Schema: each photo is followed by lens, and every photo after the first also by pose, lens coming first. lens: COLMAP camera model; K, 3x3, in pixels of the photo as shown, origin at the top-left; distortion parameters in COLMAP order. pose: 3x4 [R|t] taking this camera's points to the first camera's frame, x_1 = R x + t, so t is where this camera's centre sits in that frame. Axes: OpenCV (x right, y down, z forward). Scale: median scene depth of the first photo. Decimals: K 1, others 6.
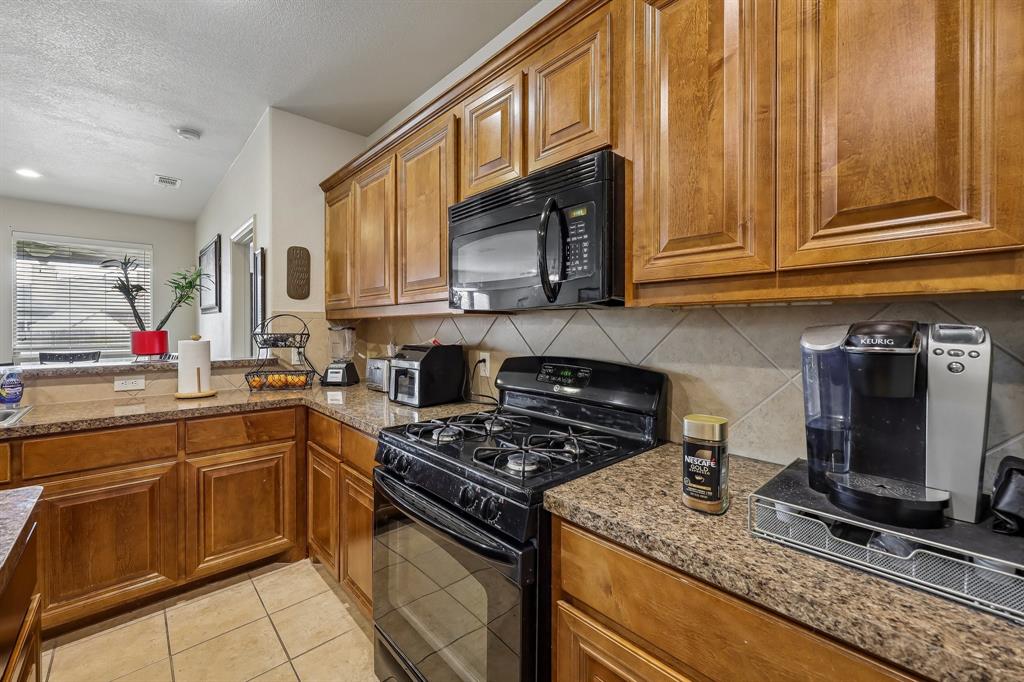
lens RADIAL K [[417.1, 0, 503.4], [0, 417.1, 326.9], [0, 0, 1]] dist [-0.001795, 0.000508]
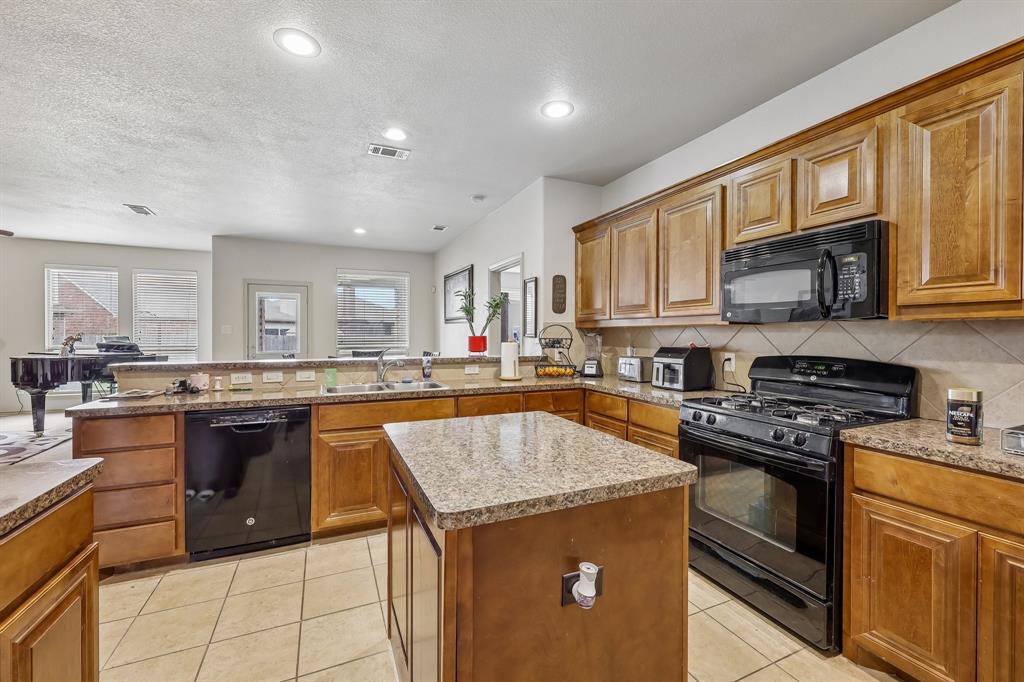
lens RADIAL K [[417.1, 0, 504.9], [0, 417.1, 334.9], [0, 0, 1]] dist [-0.001795, 0.000508]
pose [[0.948837, 0.002780, -0.315753, -0.443481], [-0.001758, 0.999992, 0.003522, 0.000139], [0.315760, -0.002787, 0.948835, -0.698974]]
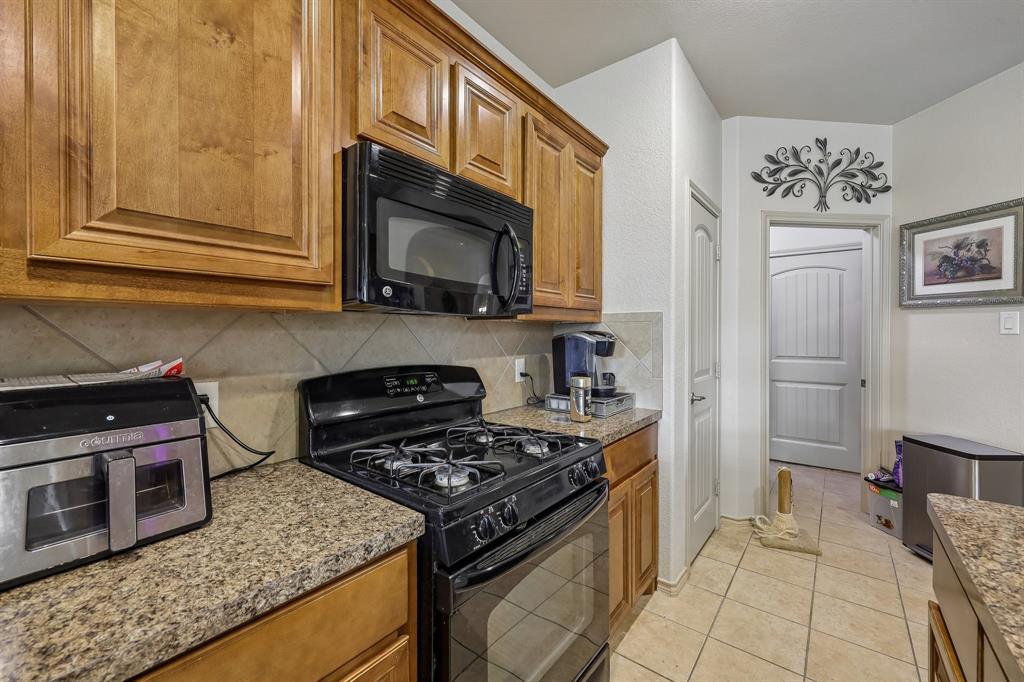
lens RADIAL K [[417.1, 0, 520.2], [0, 417.1, 335.3], [0, 0, 1]] dist [-0.001795, 0.000508]
pose [[-0.192536, -0.005062, 0.981277, -0.910353], [-0.000494, 0.999987, 0.005061, 0.000281], [-0.981290, 0.000489, -0.192536, 1.039073]]
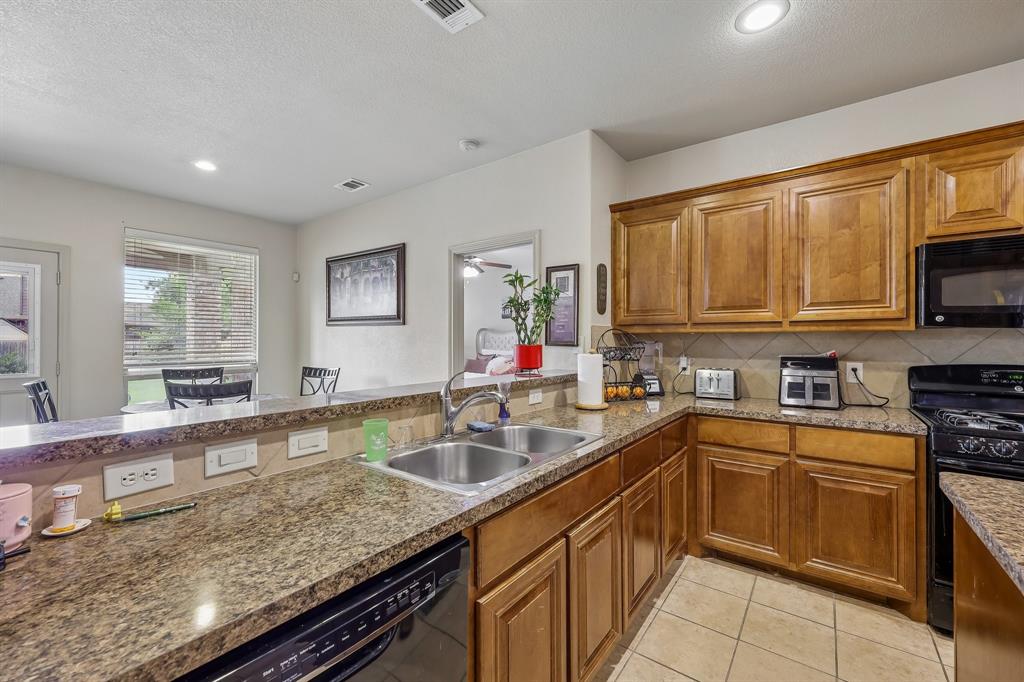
lens RADIAL K [[417.1, 0, 497.8], [0, 417.1, 338.4], [0, 0, 1]] dist [-0.001795, 0.000508]
pose [[0.982011, 0.002862, 0.188804, -1.842843], [-0.002063, 0.999988, -0.004429, 0.000133], [-0.188815, 0.003960, 0.982005, 0.038785]]
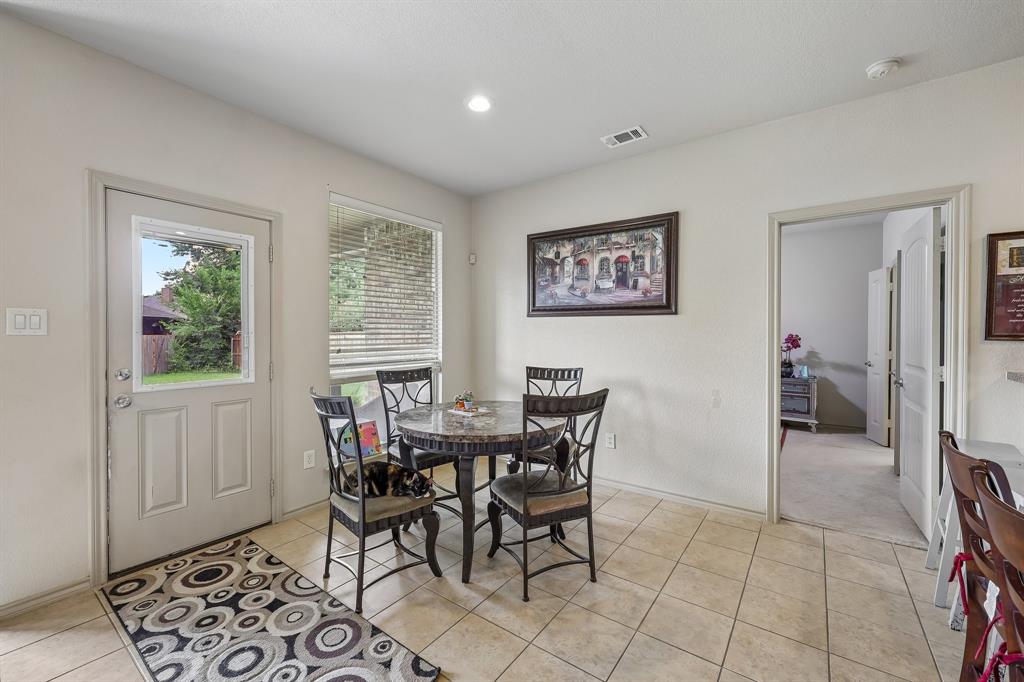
lens RADIAL K [[417.1, 0, 489.6], [0, 417.1, 339.9], [0, 0, 1]] dist [-0.001795, 0.000508]
pose [[0.981923, -0.002924, 0.189257, -3.312449], [0.000228, 0.999898, 0.014267, 0.003522], [-0.189280, -0.013966, 0.981824, 0.876798]]
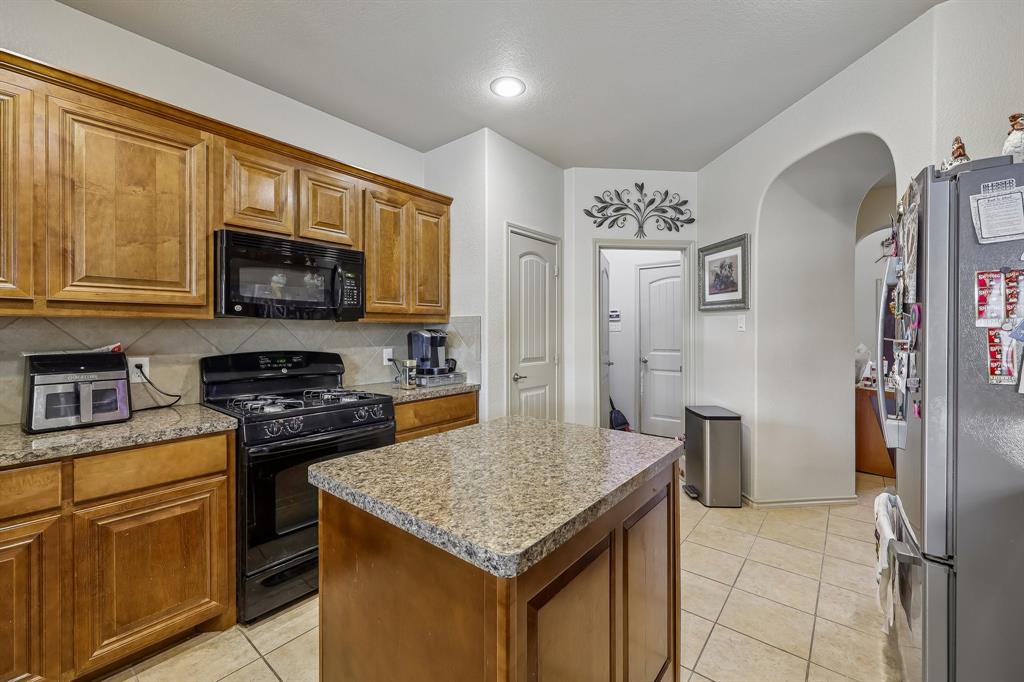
lens RADIAL K [[417.1, 0, 527.1], [0, 417.1, 331.7], [0, 0, 1]] dist [-0.001795, 0.000508]
pose [[-0.183500, -0.001204, 0.983019, -1.670541], [0.000645, 0.999999, 0.001345, 0.002439], [-0.983020, 0.000881, -0.183499, 0.437061]]
